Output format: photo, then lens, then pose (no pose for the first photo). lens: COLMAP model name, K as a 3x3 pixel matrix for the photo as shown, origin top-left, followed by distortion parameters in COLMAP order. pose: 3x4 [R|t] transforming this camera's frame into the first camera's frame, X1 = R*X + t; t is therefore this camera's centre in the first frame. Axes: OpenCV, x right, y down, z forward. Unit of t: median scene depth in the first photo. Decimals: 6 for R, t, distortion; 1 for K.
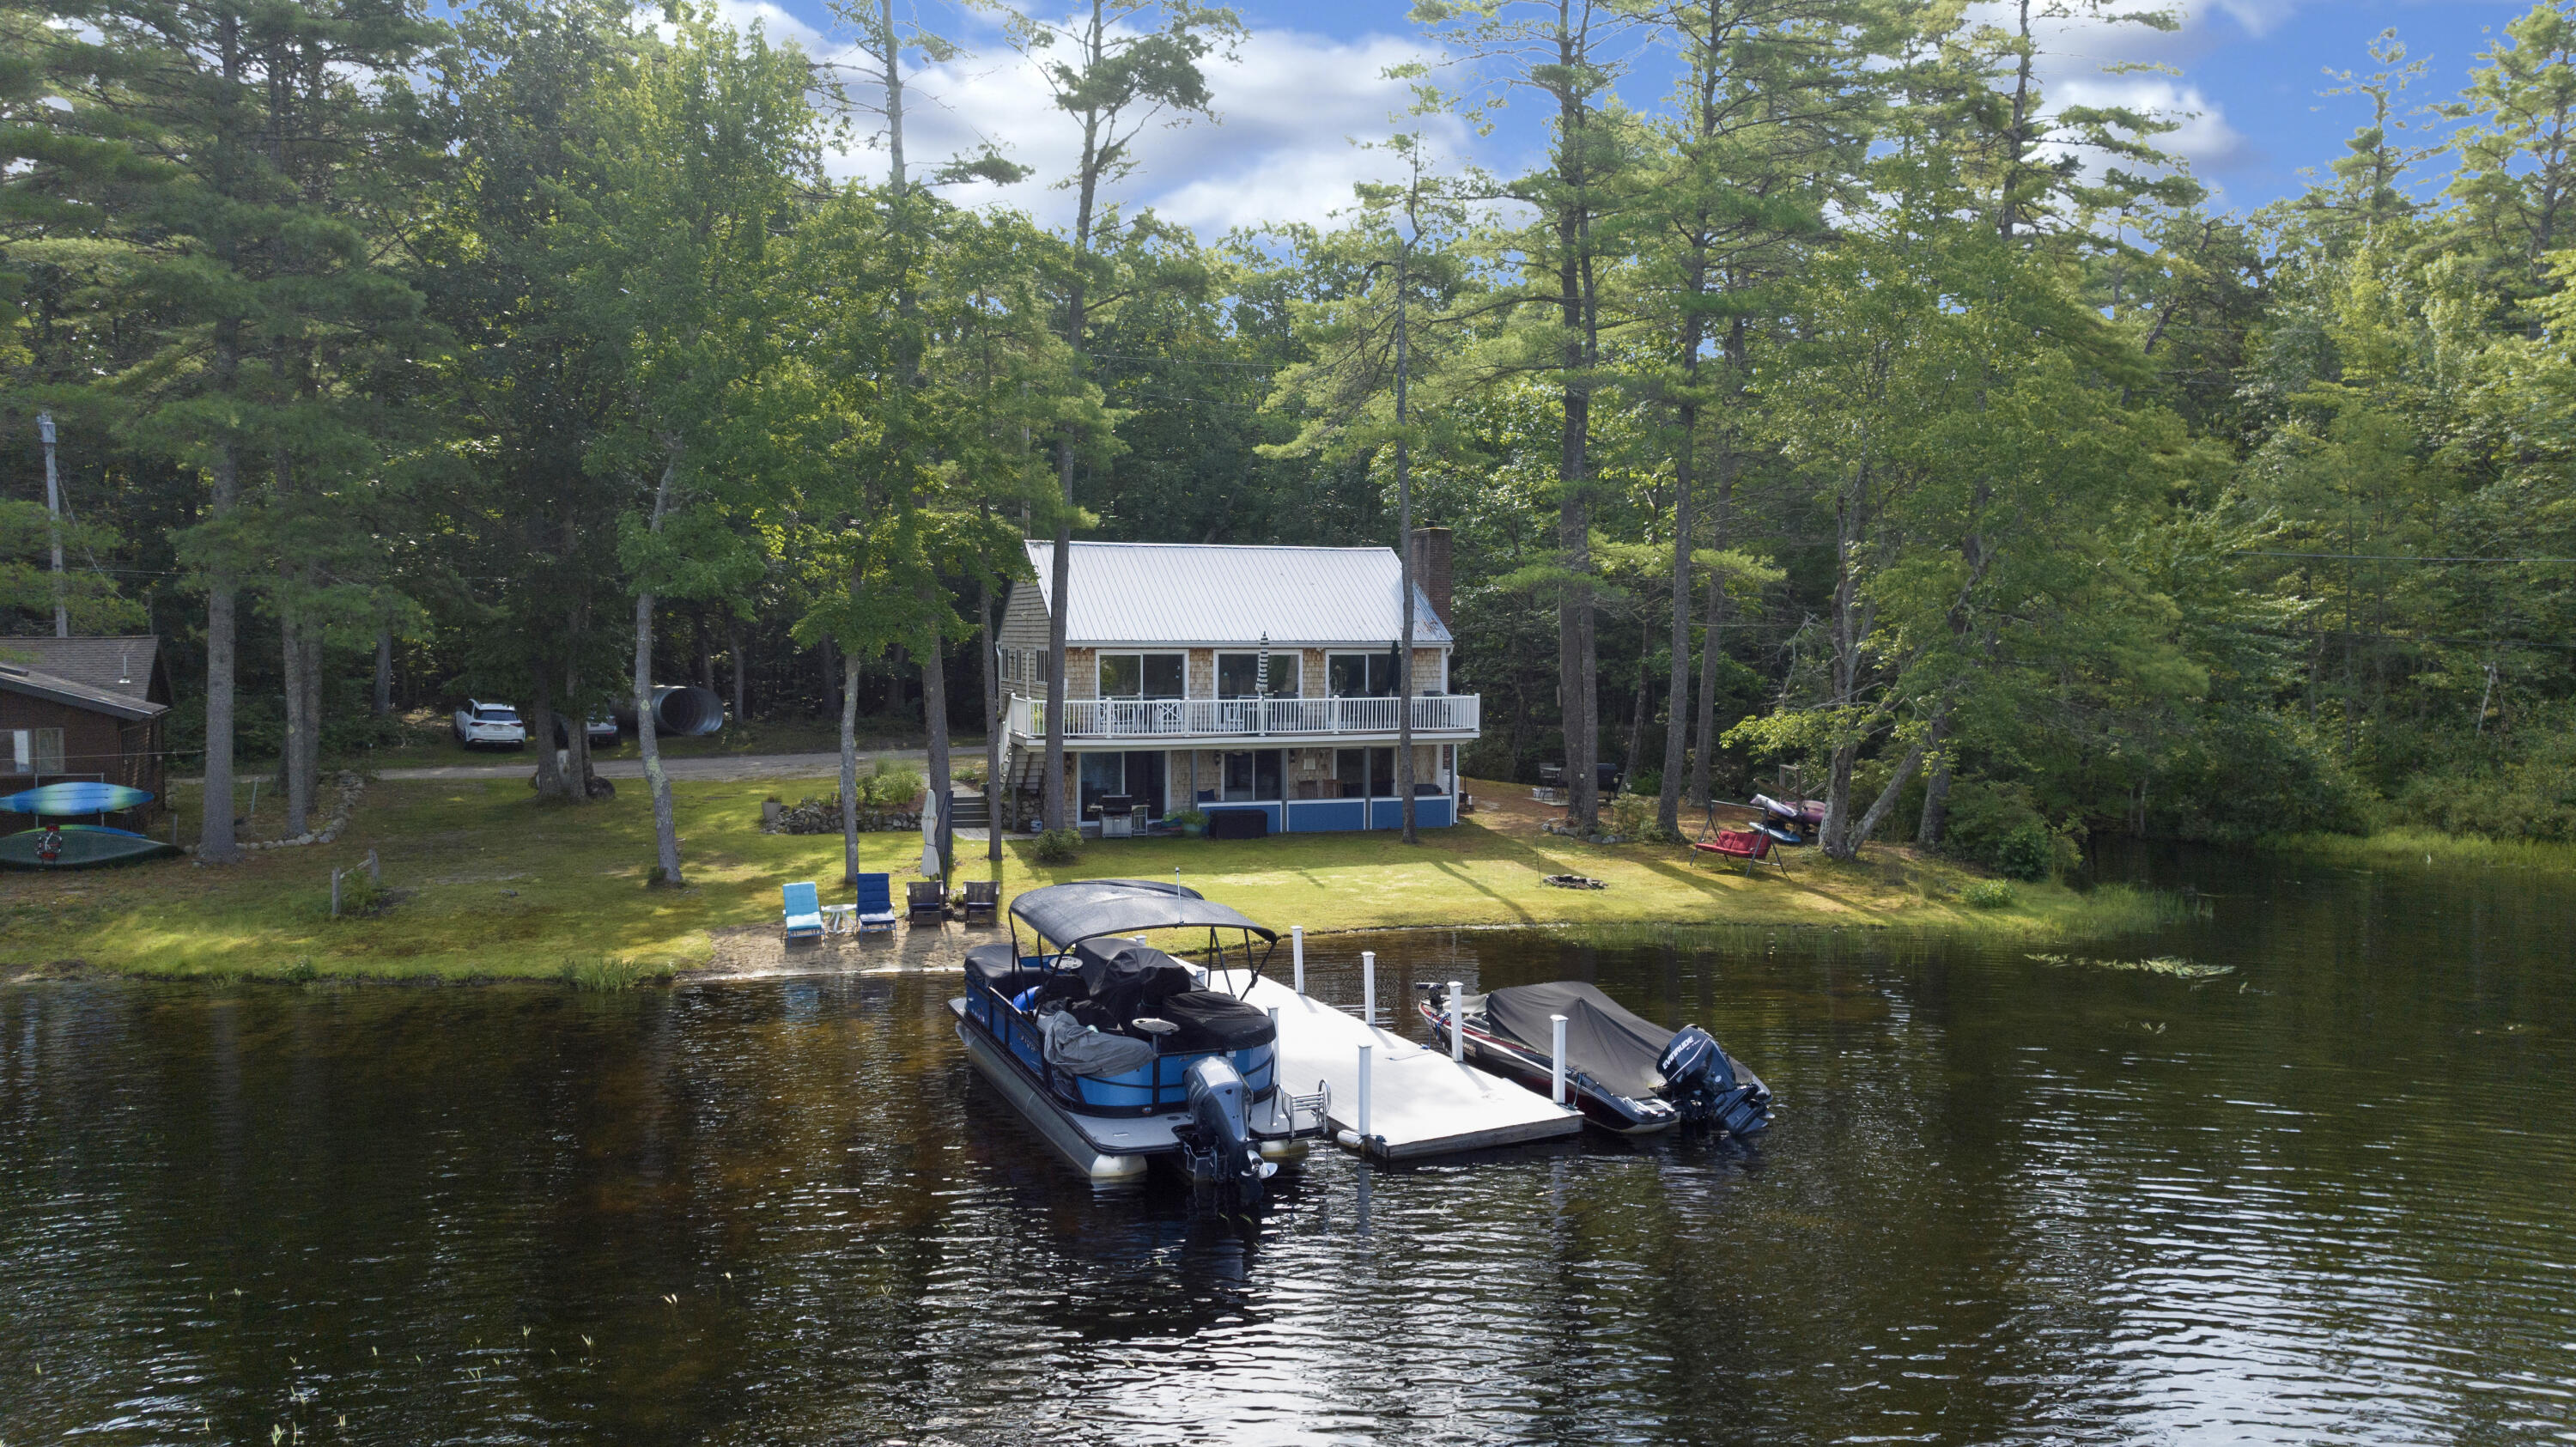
lens RADIAL K [[1820.1, 0, 1286.5], [0, 1820.1, 722.2], [0, 0, 1]] dist [-0.019059, 0.004907]
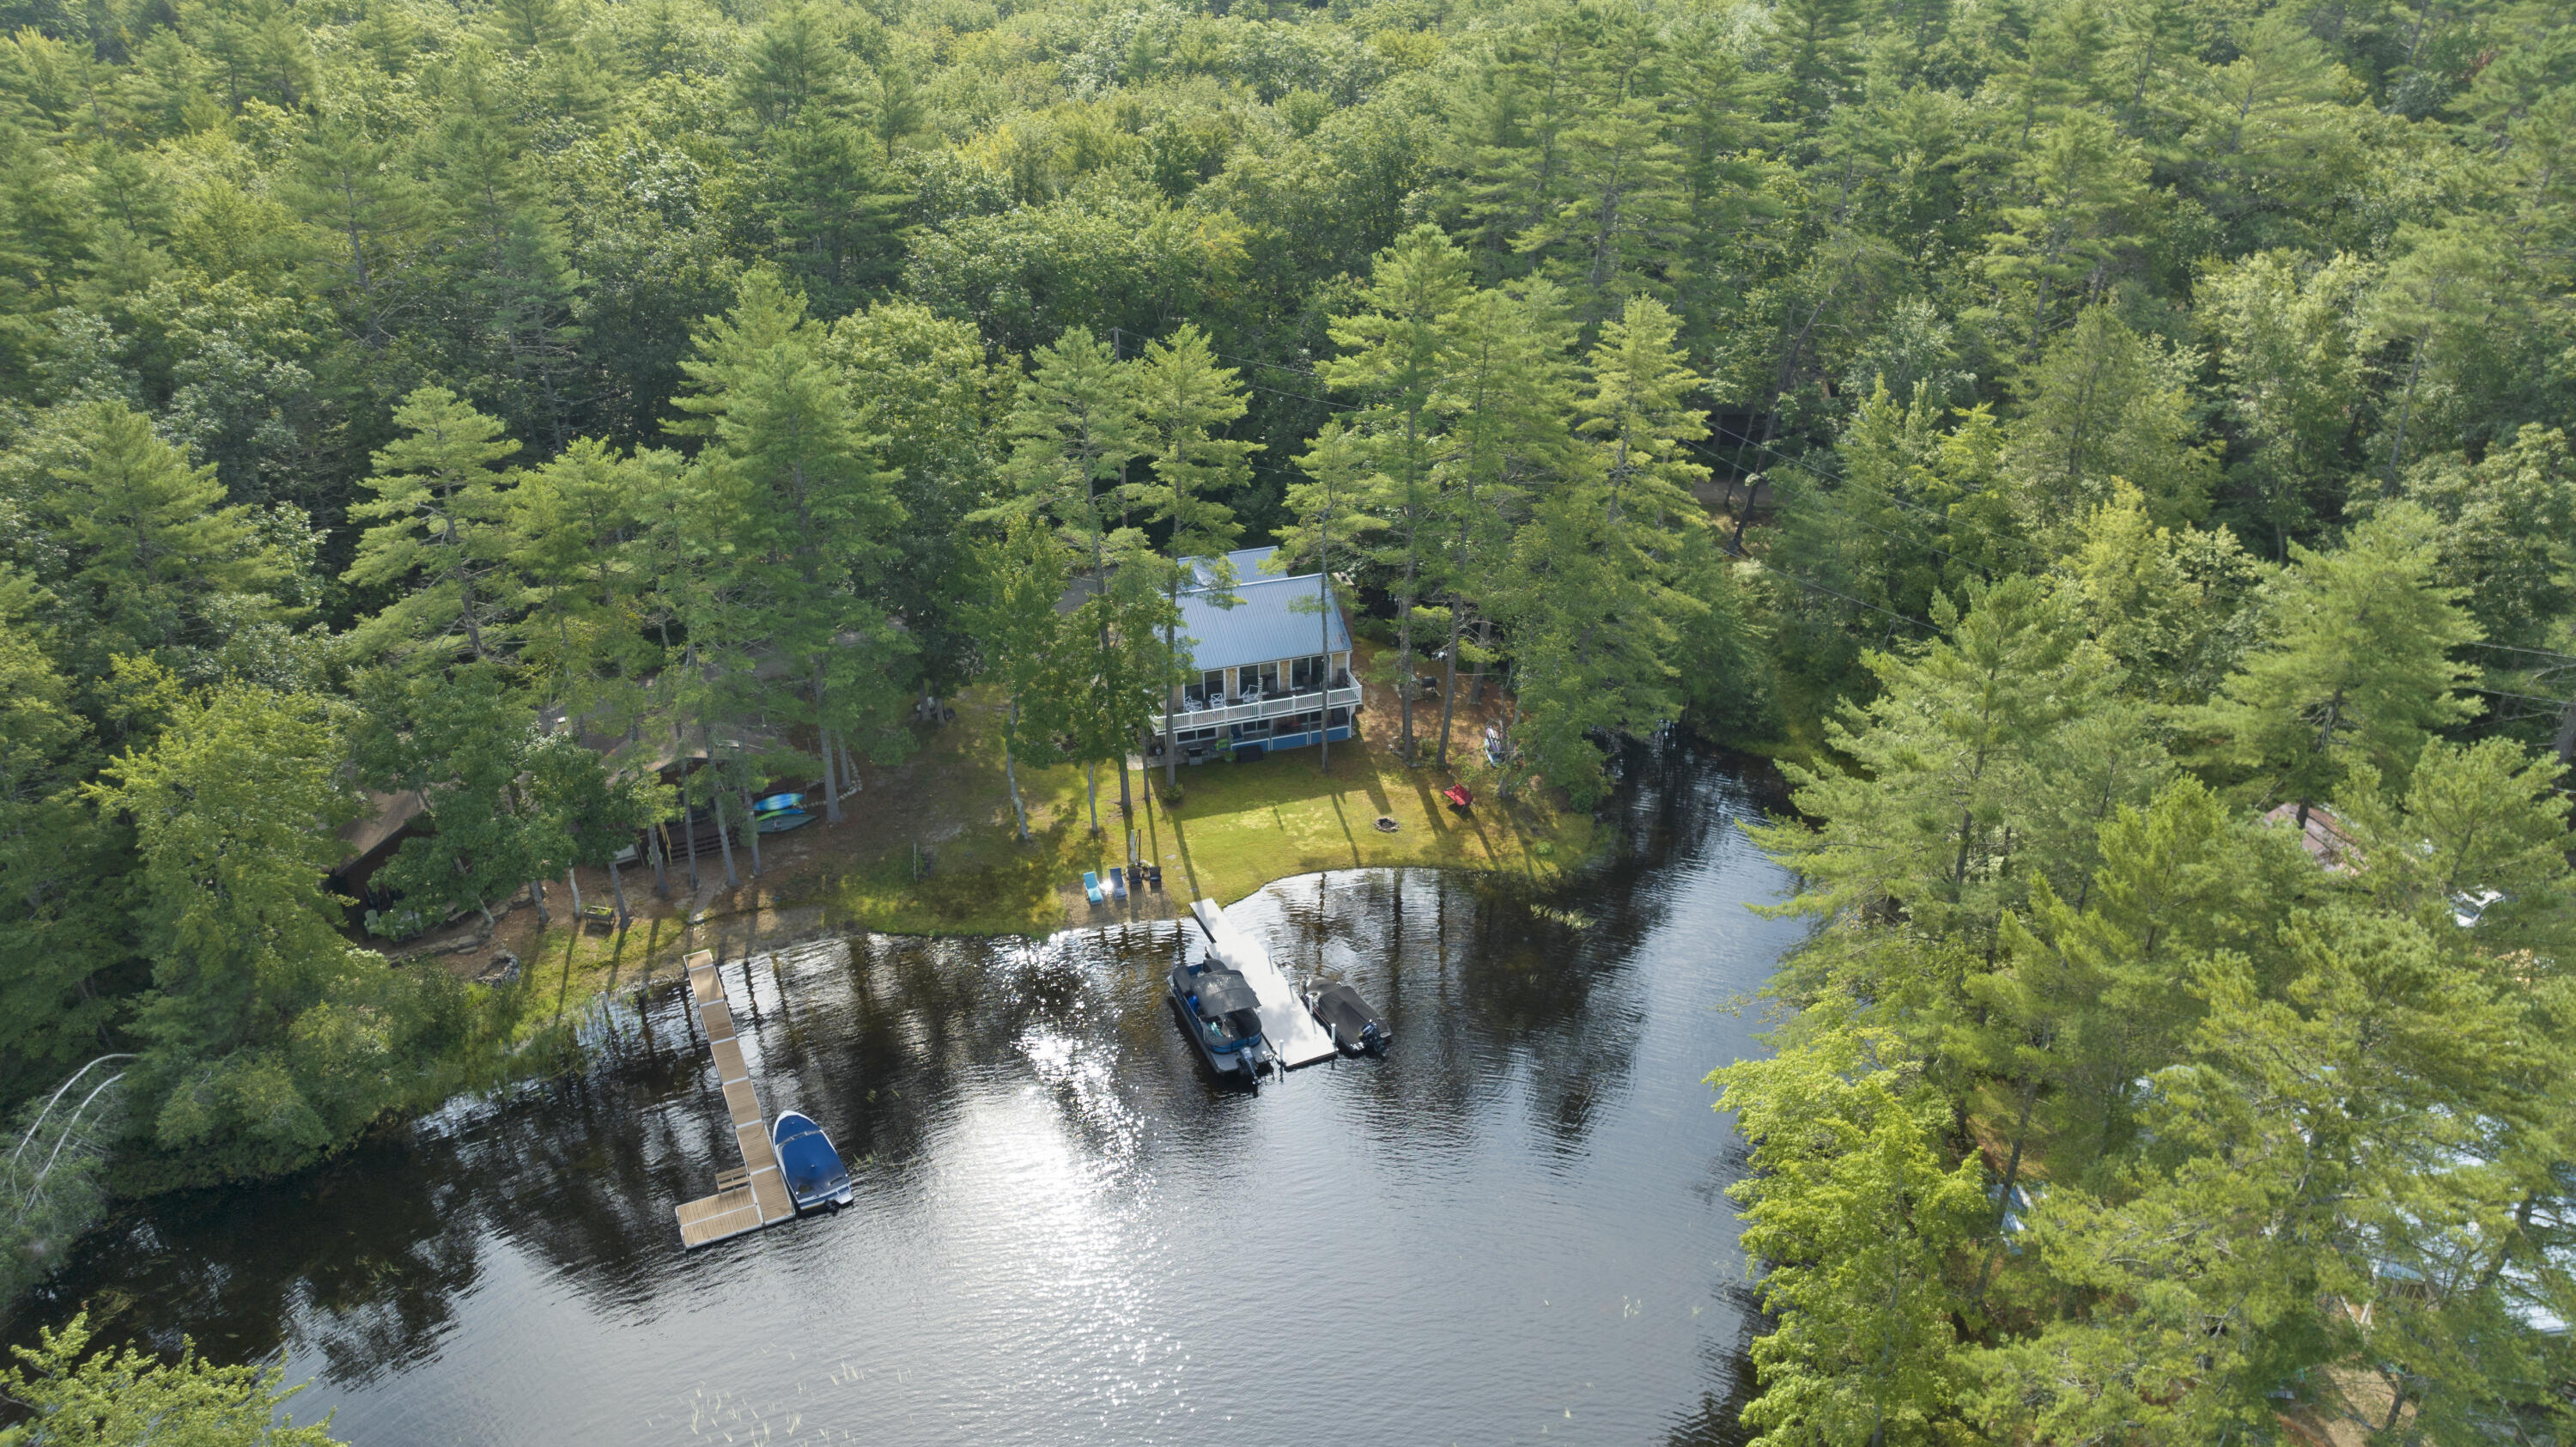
lens RADIAL K [[1824.0, 0, 1288.0], [0, 1824.0, 710.7], [0, 0, 1]] dist [-0.008441, 0.004538]
pose [[0.999989, 0.003791, -0.002862, 0.026744], [-0.002216, 0.905284, 0.424802, -0.930586], [0.004202, -0.424791, 0.905282, -0.988423]]
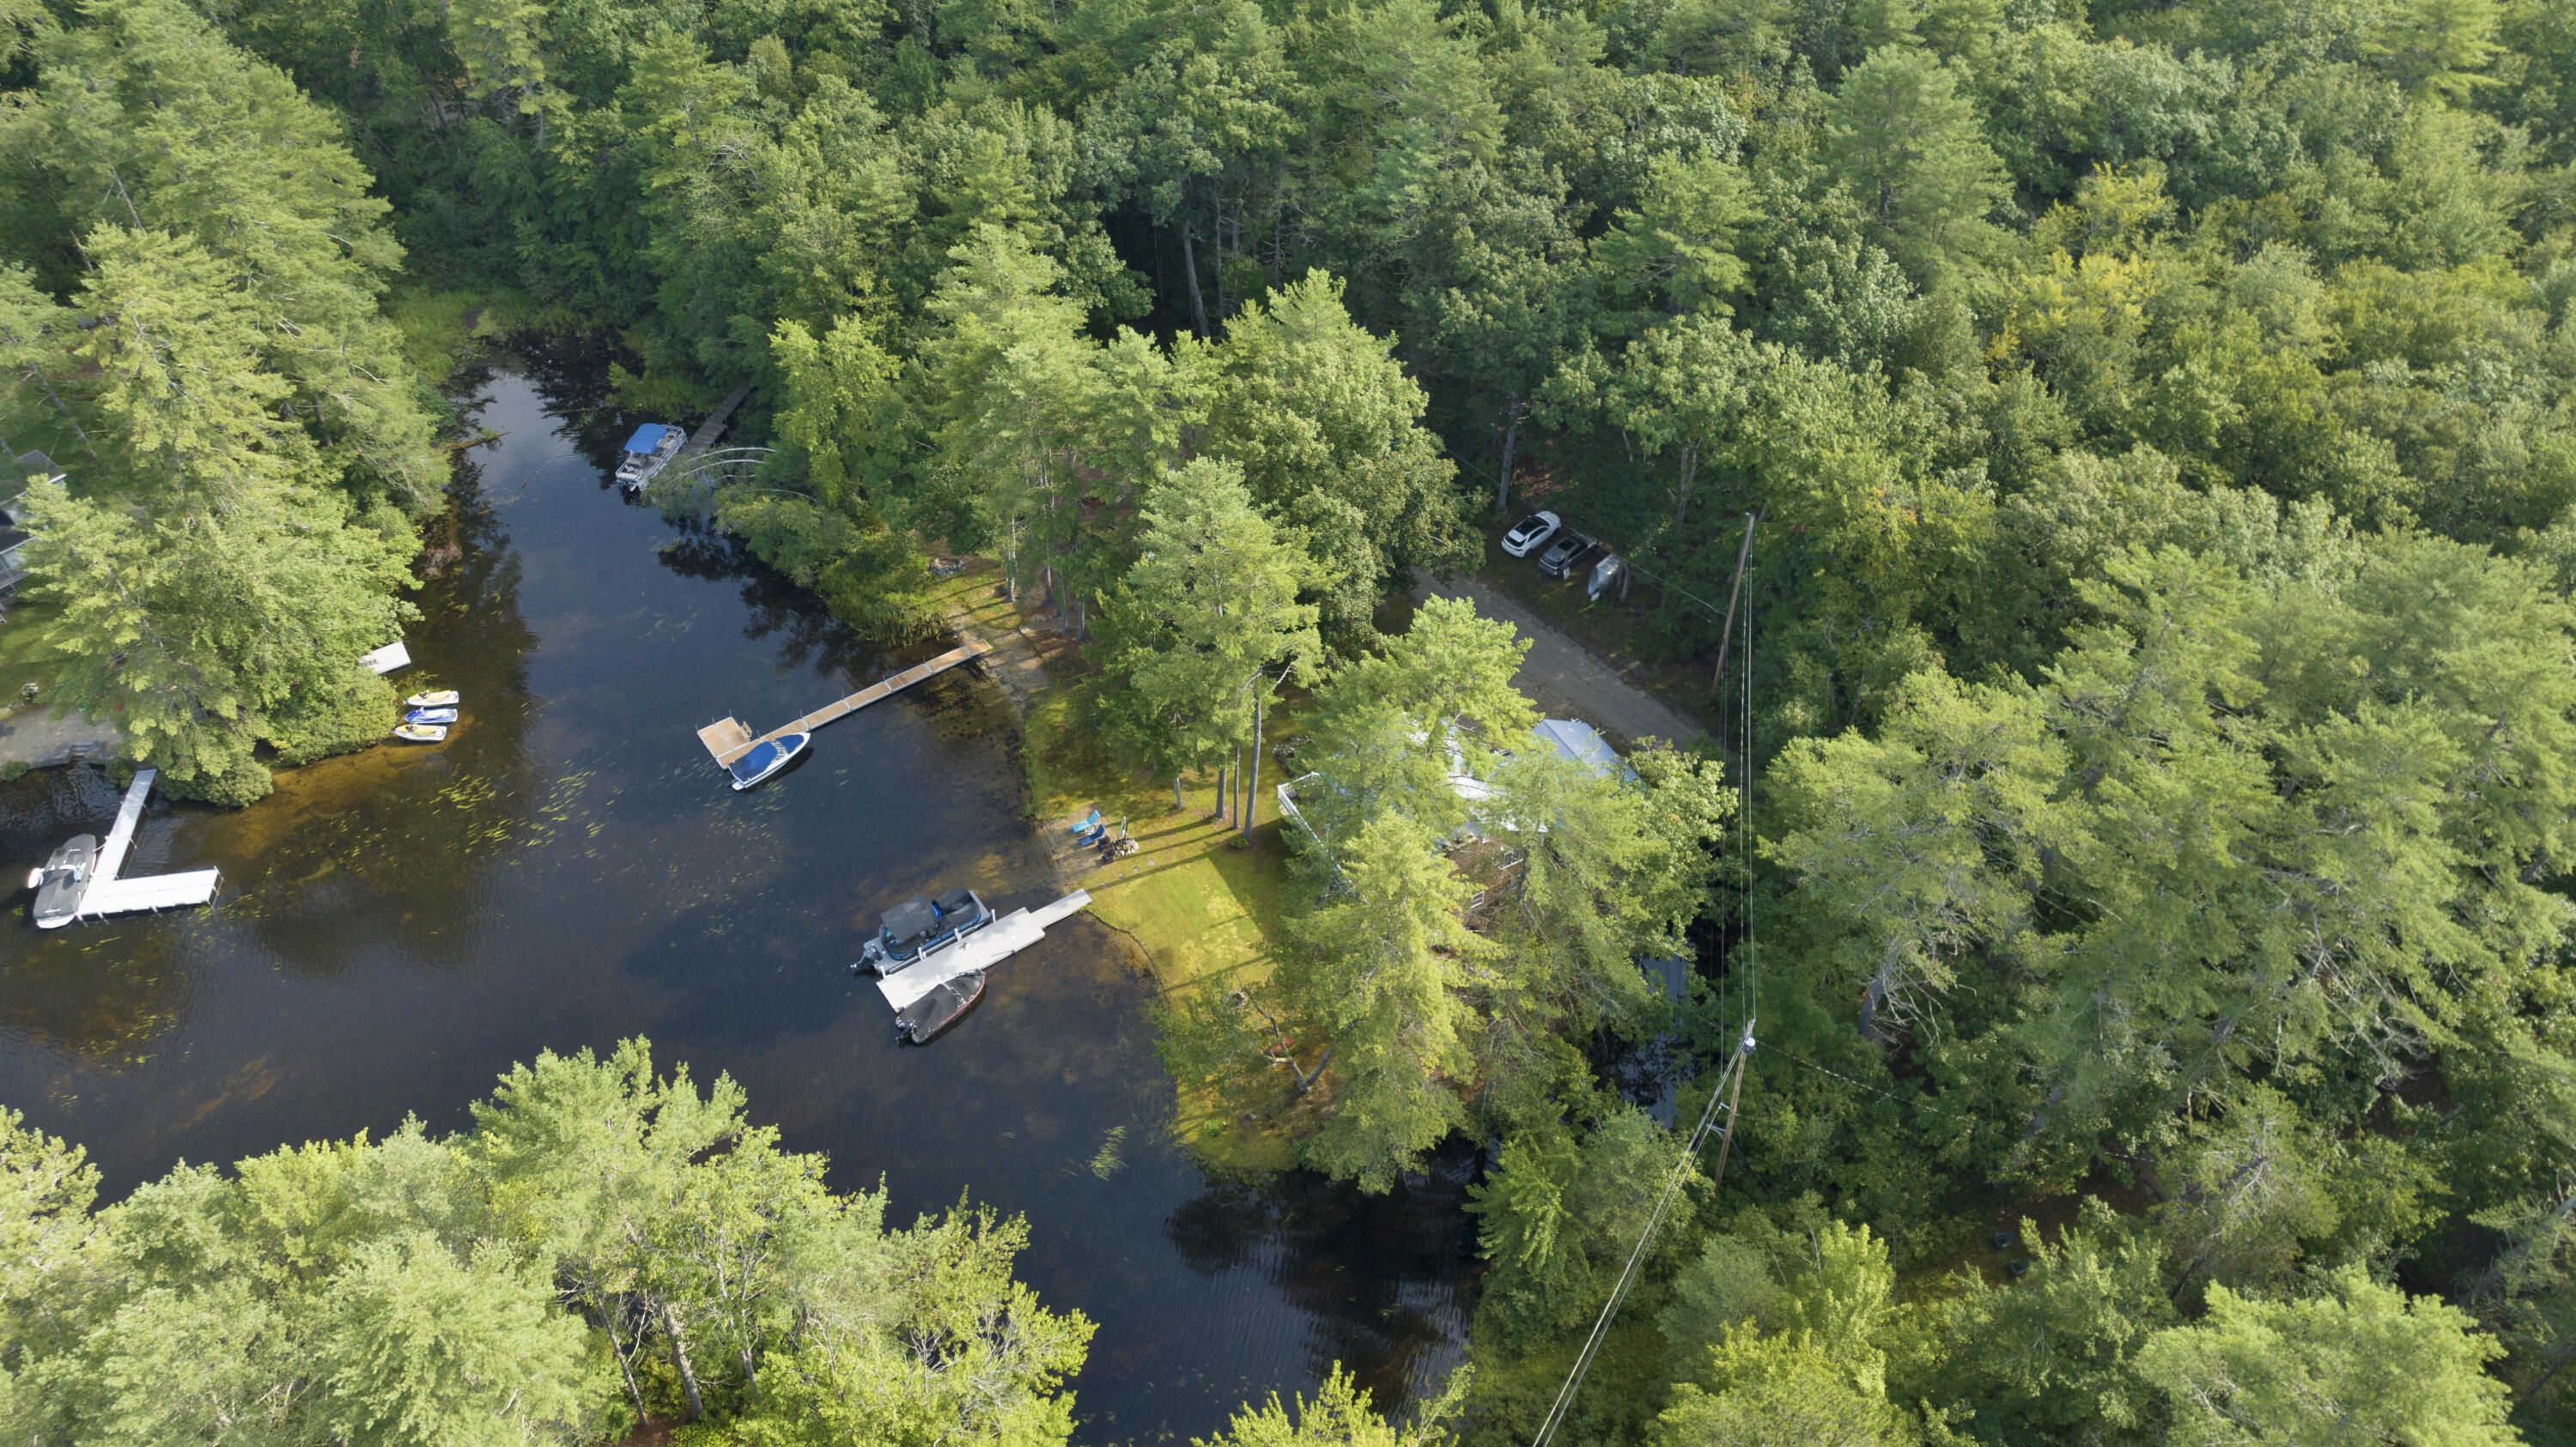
lens RADIAL K [[1820.0, 0, 1290.8], [0, 1820.0, 723.7], [0, 0, 1]] dist [-0.036371, 0.035354]
pose [[0.183670, 0.685272, -0.704746, 1.475606], [-0.049771, 0.722507, 0.689570, -1.702582], [0.981727, -0.091578, 0.166809, 0.577494]]
